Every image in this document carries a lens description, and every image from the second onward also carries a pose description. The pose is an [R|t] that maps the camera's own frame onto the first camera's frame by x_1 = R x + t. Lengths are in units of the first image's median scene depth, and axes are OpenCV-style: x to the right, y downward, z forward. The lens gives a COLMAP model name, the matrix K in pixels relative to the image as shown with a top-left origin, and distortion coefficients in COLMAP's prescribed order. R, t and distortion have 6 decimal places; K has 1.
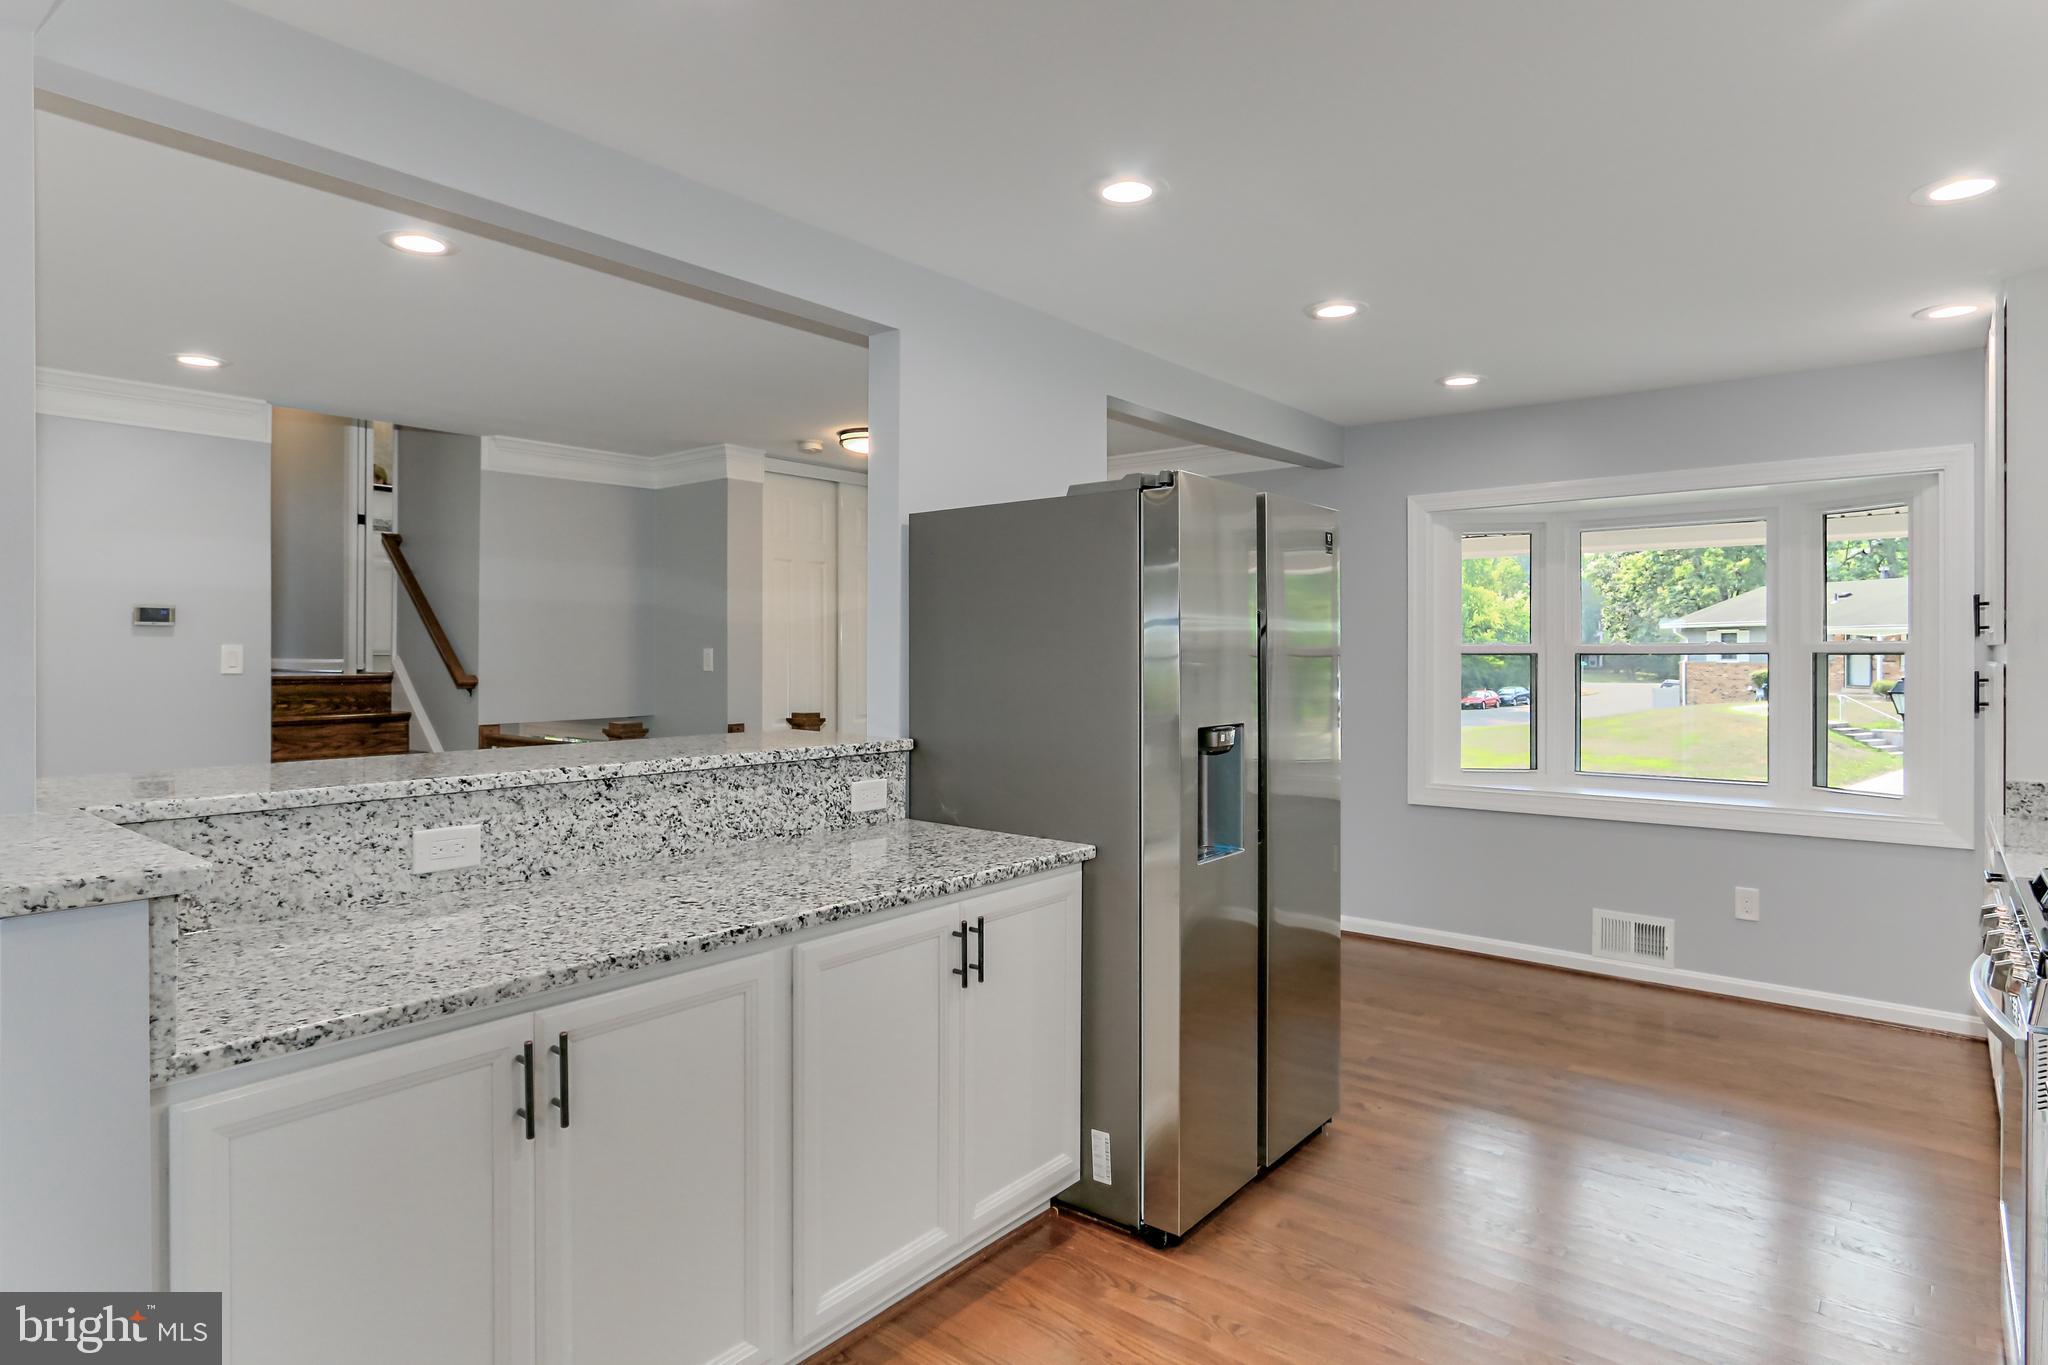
lens RADIAL K [[1159.5, 0, 1022.1], [0, 1159.5, 648.1], [0, 0, 1]] dist [-0.014216, 0.002224]
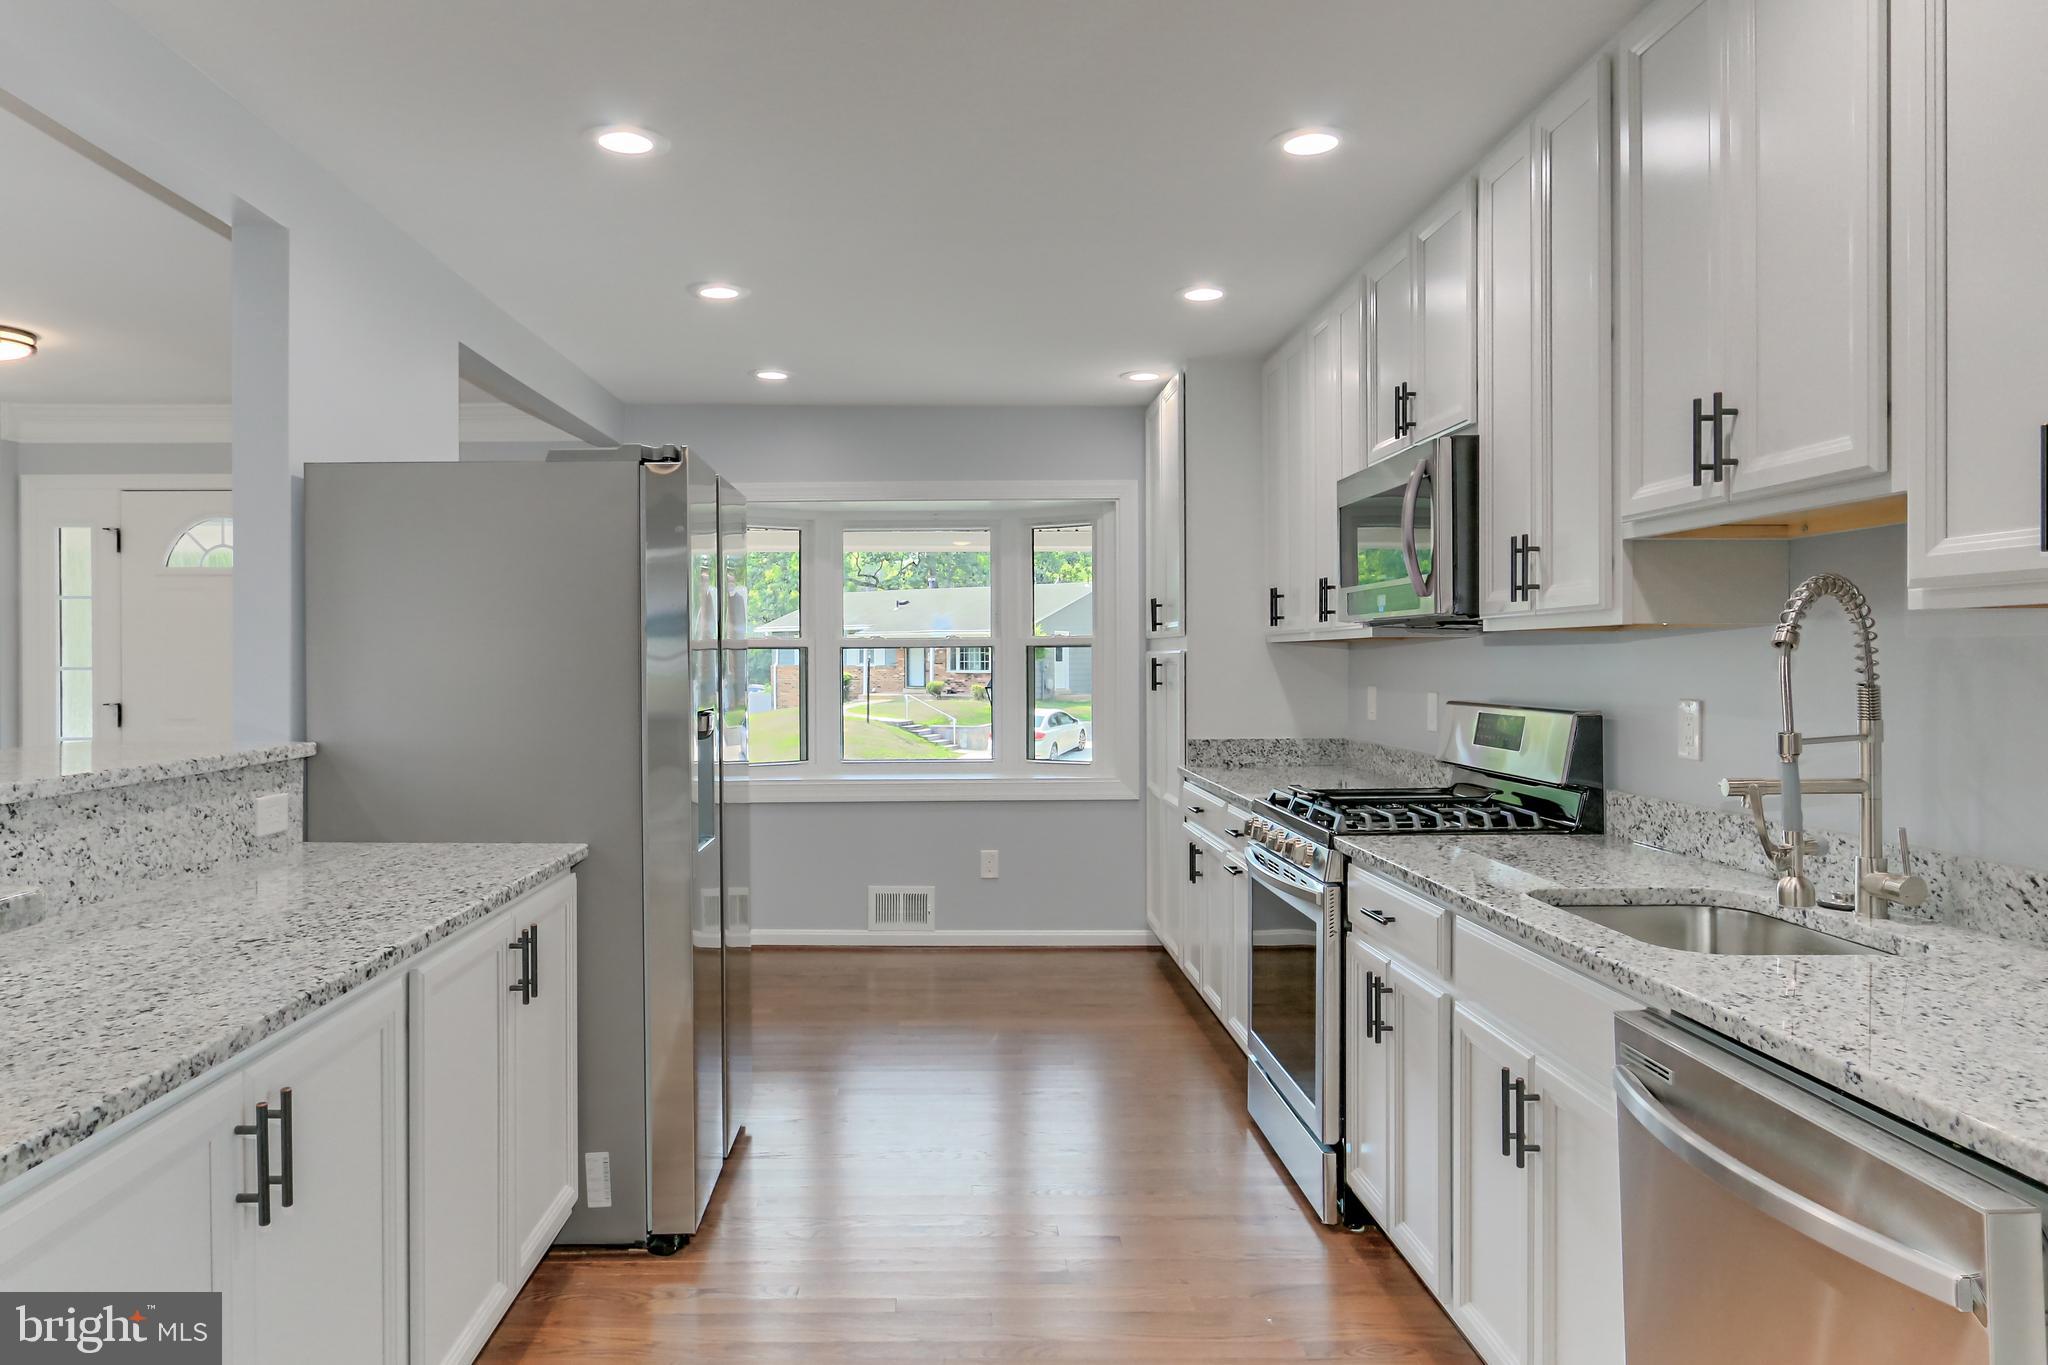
lens RADIAL K [[1323.2, 0, 1013.5], [0, 1323.2, 655.6], [0, 0, 1]] dist [-0.004461, -0.001730]
pose [[0.753678, -0.003270, 0.657236, -0.361617], [0.002199, 0.999995, 0.002454, 0.018318], [-0.657241, -0.000404, 0.753681, -0.013630]]
